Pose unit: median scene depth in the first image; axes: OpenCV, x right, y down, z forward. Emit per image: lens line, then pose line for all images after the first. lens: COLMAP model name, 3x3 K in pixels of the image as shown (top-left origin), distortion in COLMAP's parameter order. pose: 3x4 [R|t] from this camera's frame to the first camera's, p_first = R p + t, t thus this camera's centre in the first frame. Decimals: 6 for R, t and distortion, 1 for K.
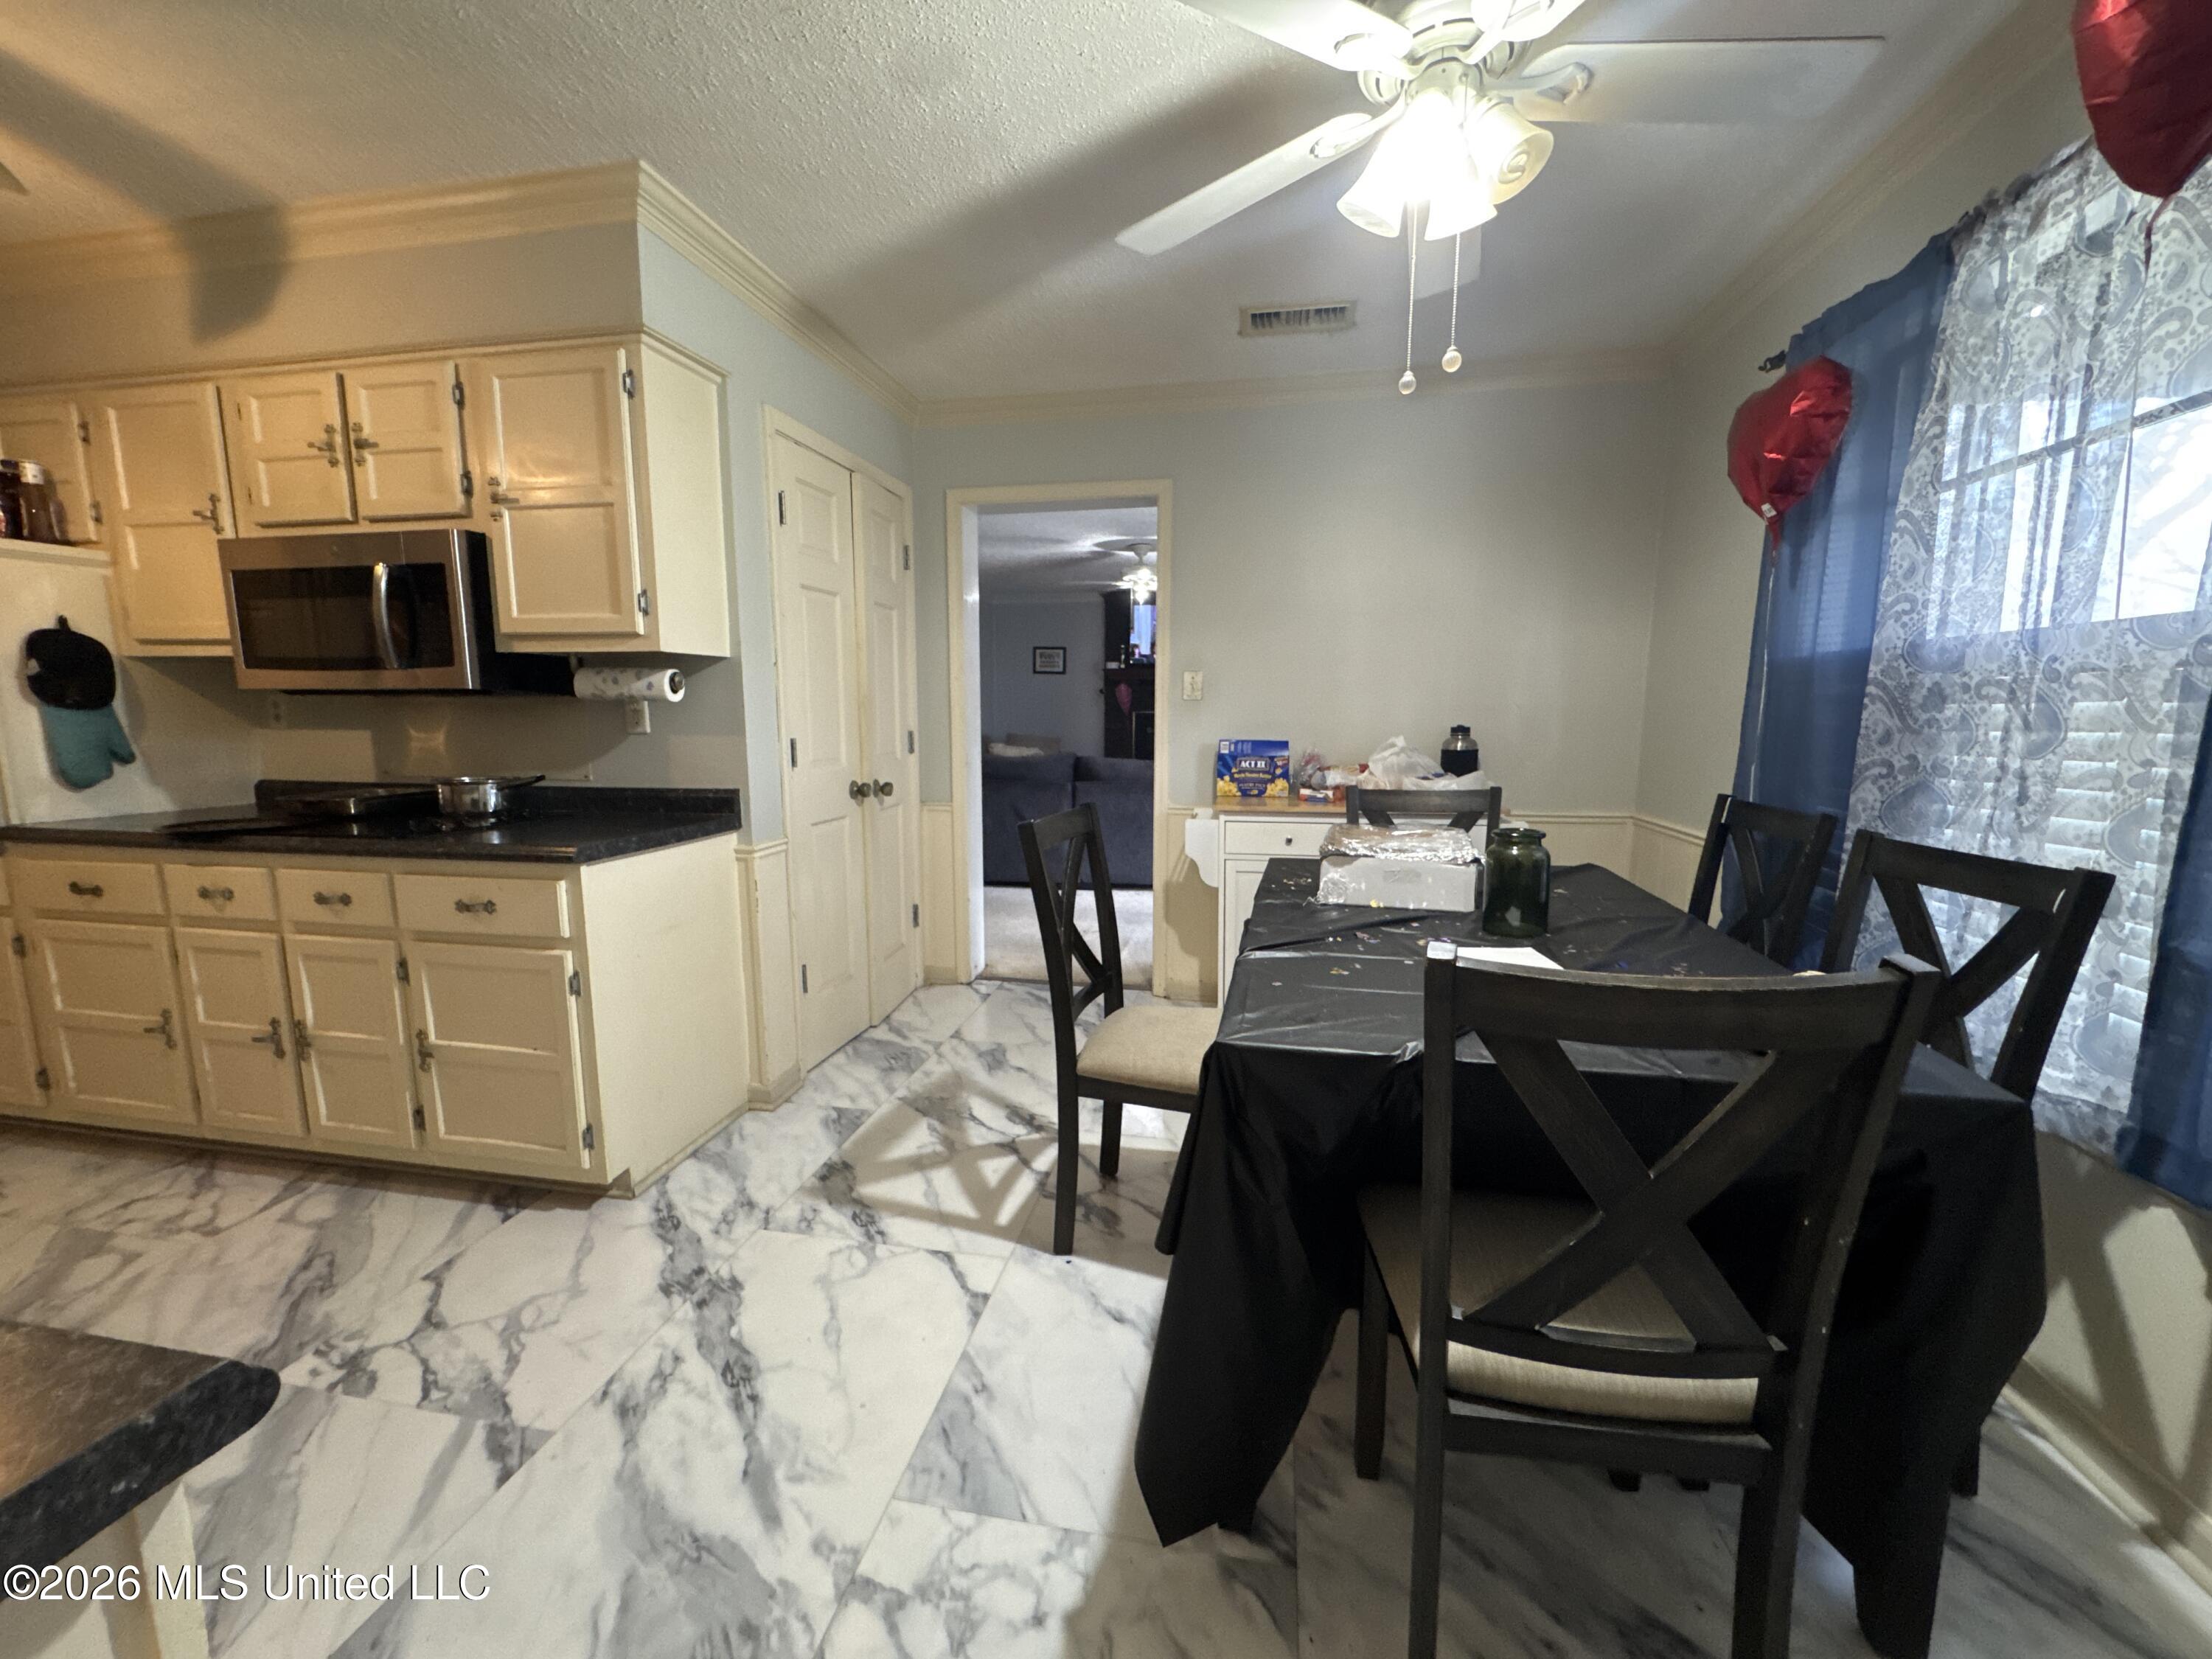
lens RADIAL K [[888.2, 0, 1100.8], [0, 888.2, 827.8], [0, 0, 1]] dist [-0.000773, -0.000152]
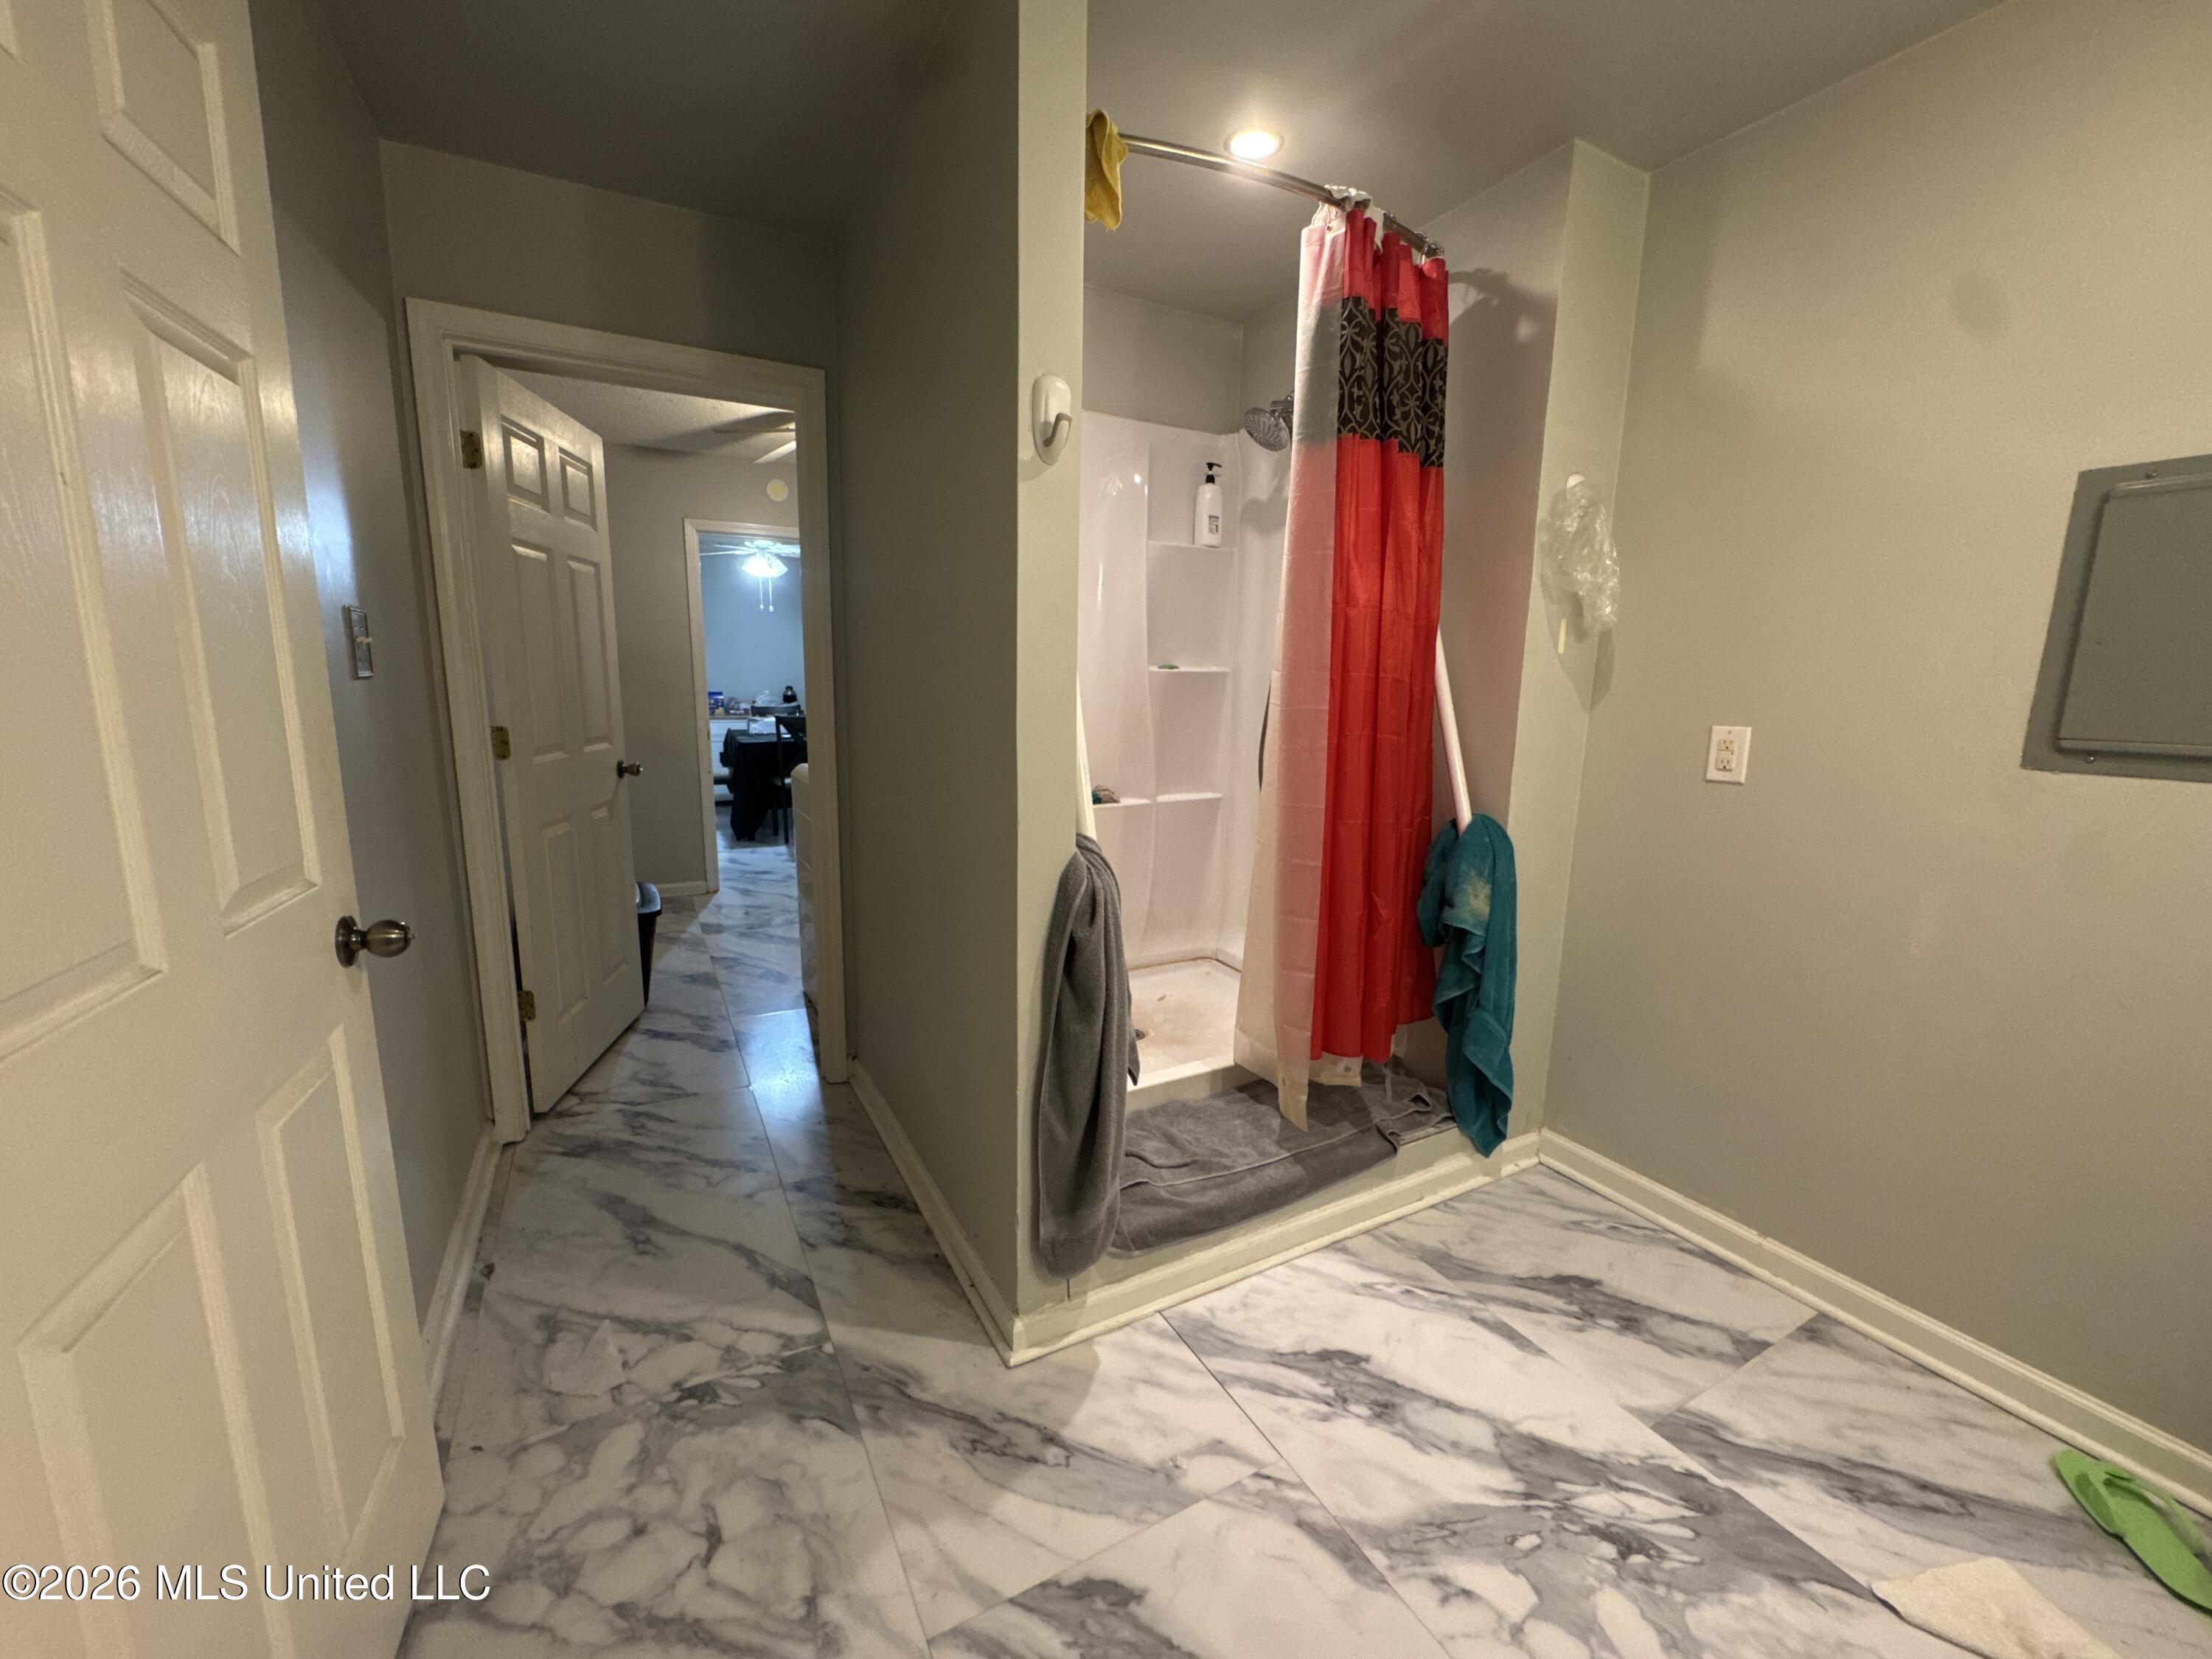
lens RADIAL K [[888.2, 0, 1109.4], [0, 888.2, 829.0], [0, 0, 1]] dist [-0.000773, -0.000152]
pose [[0.775058, -0.095903, 0.624570, -2.565229], [0.074610, 0.995391, 0.060256, 1.022642], [-0.627470, -0.000103, 0.778640, -7.720982]]
